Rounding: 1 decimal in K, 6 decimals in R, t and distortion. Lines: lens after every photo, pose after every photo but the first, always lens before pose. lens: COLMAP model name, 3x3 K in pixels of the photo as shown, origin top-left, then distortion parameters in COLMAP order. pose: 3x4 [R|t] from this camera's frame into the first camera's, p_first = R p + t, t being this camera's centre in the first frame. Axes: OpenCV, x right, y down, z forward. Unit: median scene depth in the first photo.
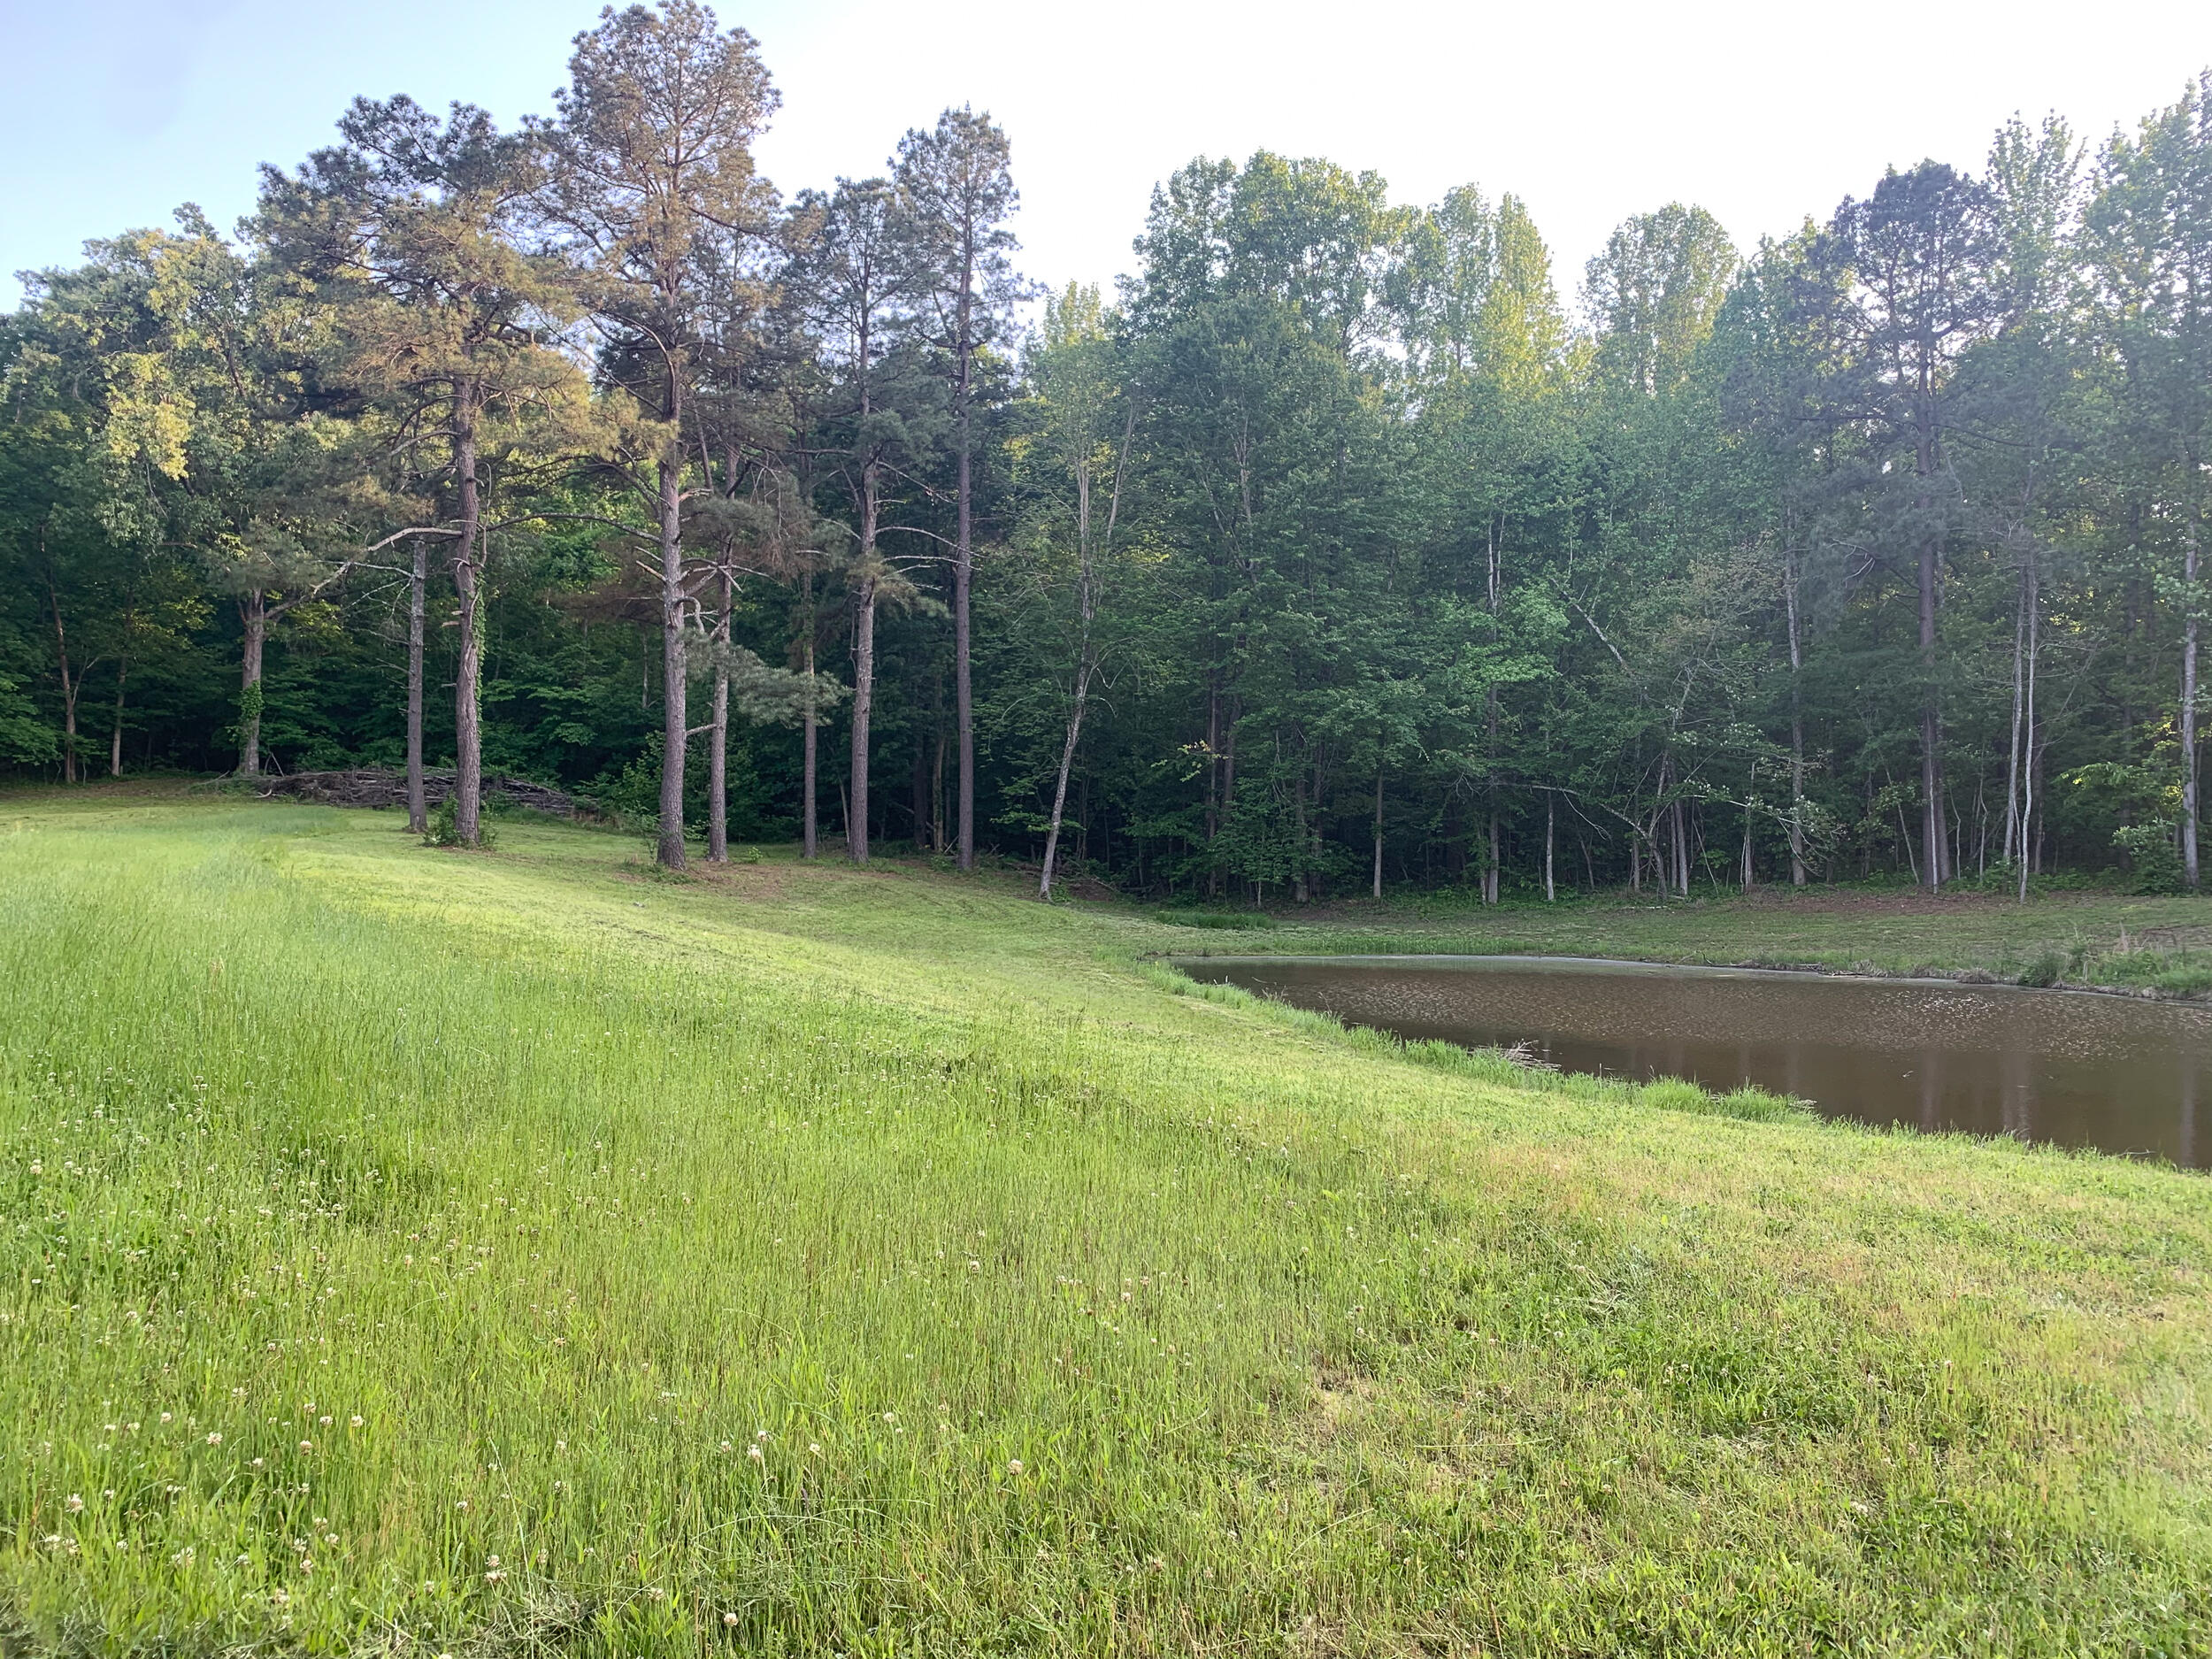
lens RADIAL K [[1624.5, 0, 1071.1], [0, 1624.5, 851.5], [0, 0, 1]] dist [0.021276, -0.039538]
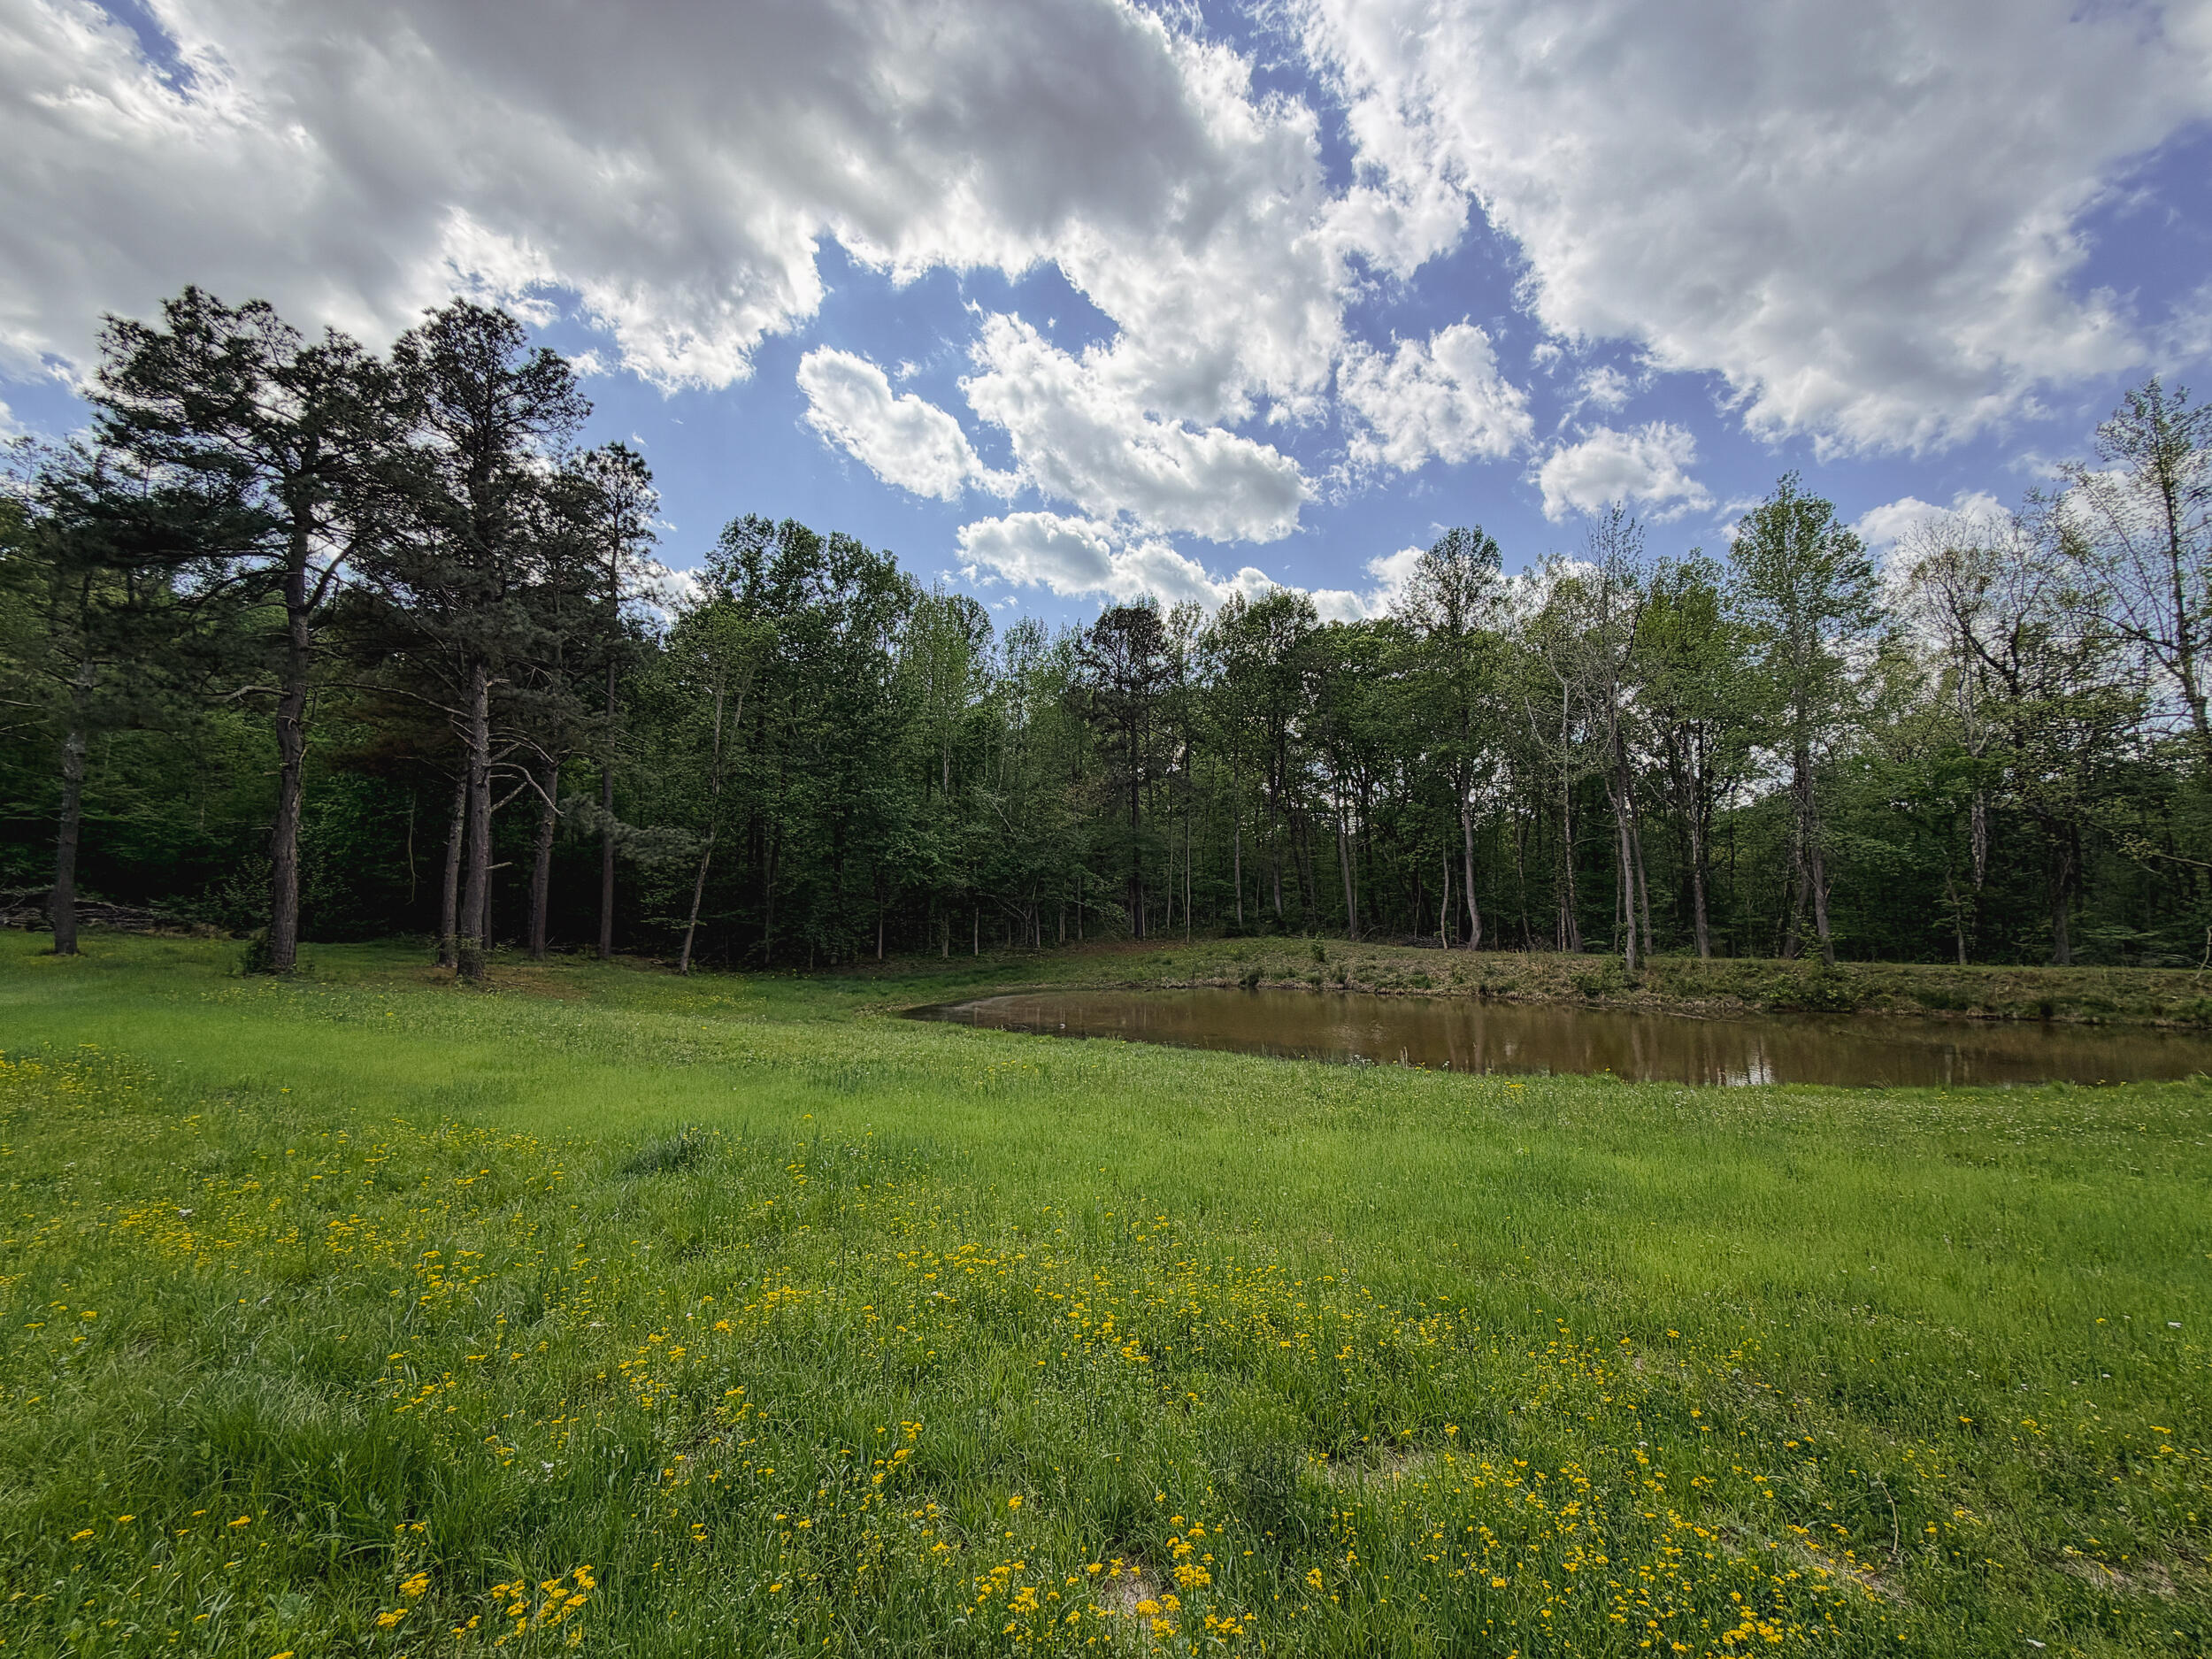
lens RADIAL K [[871.1, 0, 1106.3], [0, 871.1, 822.4], [0, 0, 1]] dist [-0.000476, -0.000505]
pose [[0.766861, 0.033255, 0.640951, -0.256091], [0.029259, 0.995807, -0.086673, -0.031519], [-0.641146, 0.085220, 0.762673, 0.149339]]
